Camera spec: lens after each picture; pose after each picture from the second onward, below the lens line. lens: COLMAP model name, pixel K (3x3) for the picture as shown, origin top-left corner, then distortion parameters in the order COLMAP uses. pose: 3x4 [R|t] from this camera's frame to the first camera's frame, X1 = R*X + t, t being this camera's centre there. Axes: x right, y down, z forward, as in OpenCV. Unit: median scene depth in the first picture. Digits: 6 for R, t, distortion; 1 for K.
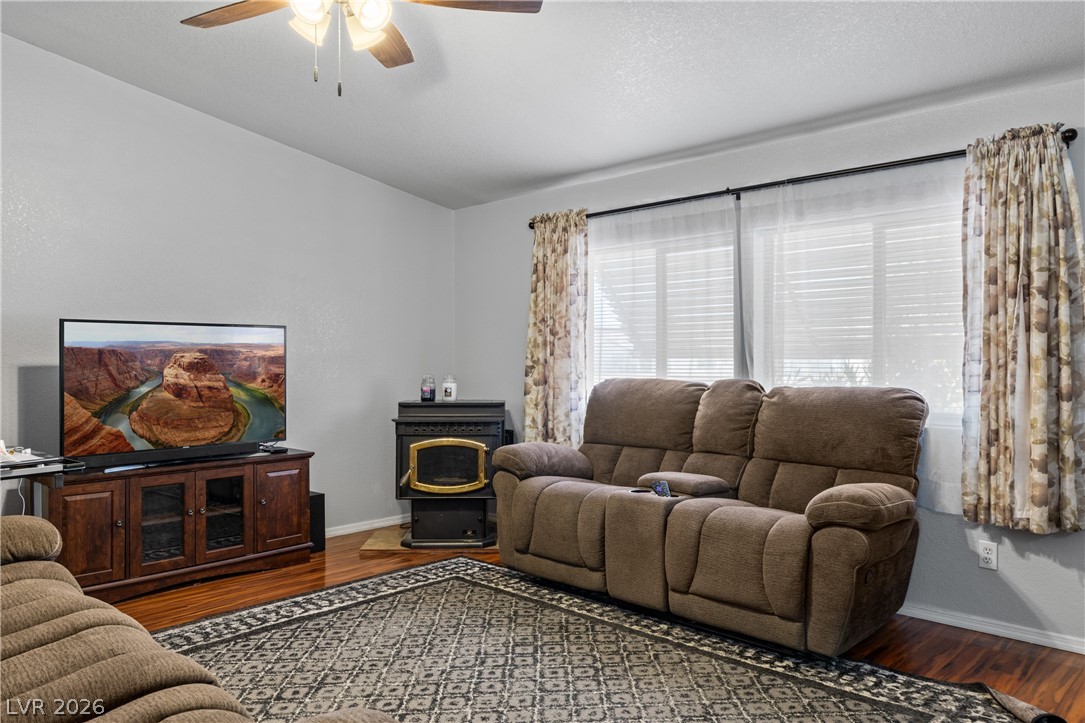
lens RADIAL K [[755.2, 0, 546.9], [0, 755.2, 359.8], [0, 0, 1]] dist [0.000098, 0.002213]
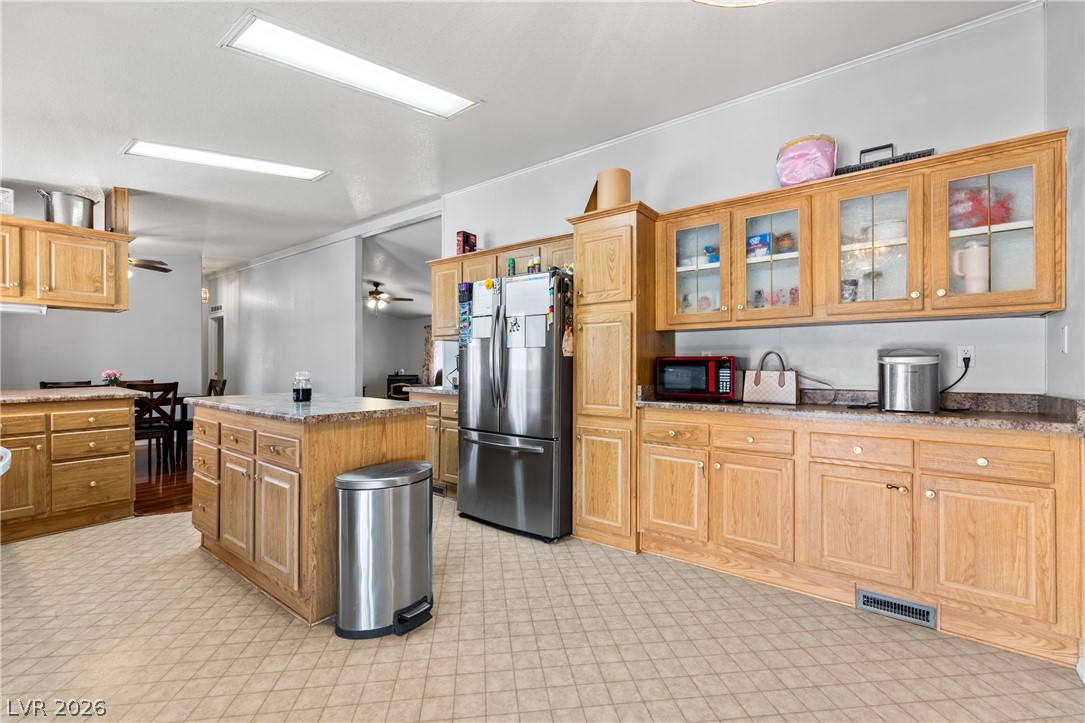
lens RADIAL K [[444.2, 0, 541.4], [0, 444.2, 364.3], [0, 0, 1]] dist [-0.013675, 0.000315]
pose [[0.991328, -0.000569, 0.131408, 0.384320], [-0.000347, 0.999976, 0.006948, -0.016302], [-0.131408, -0.006933, 0.991304, -1.831375]]
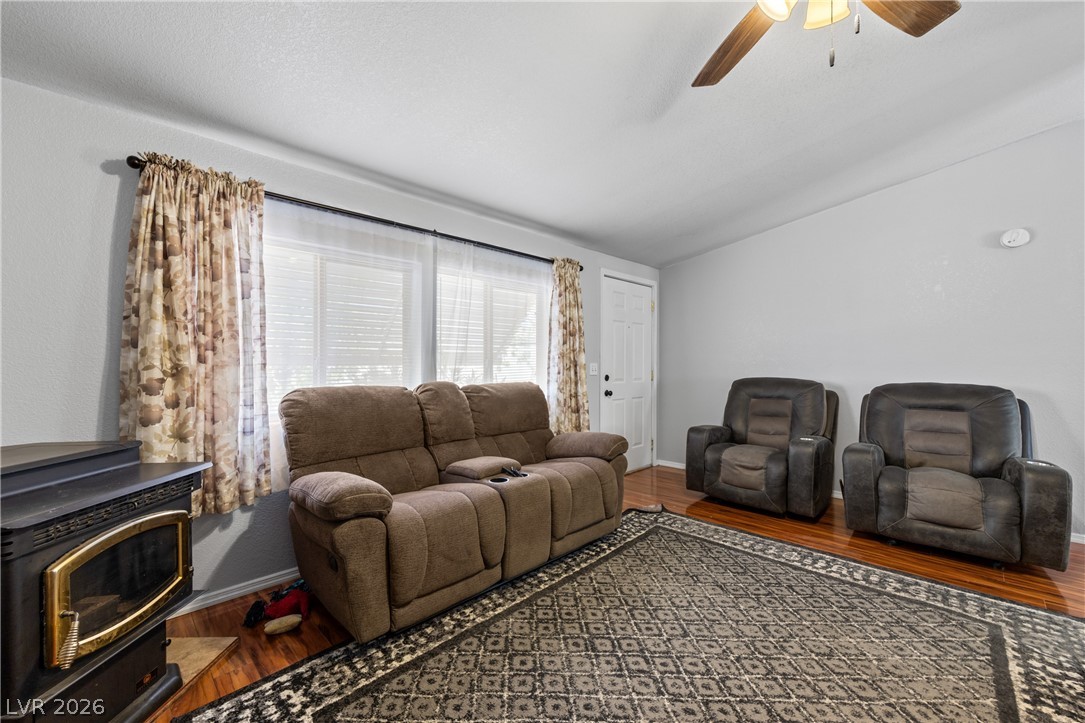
lens RADIAL K [[438.9, 0, 529.1], [0, 438.9, 363.5], [0, 0, 1]] dist [-0.001375, 0.000835]
pose [[0.030892, -0.005000, 0.999510, -0.565226], [0.001071, 0.999987, 0.004969, -0.010296], [-0.999522, 0.000917, 0.030897, 0.953137]]
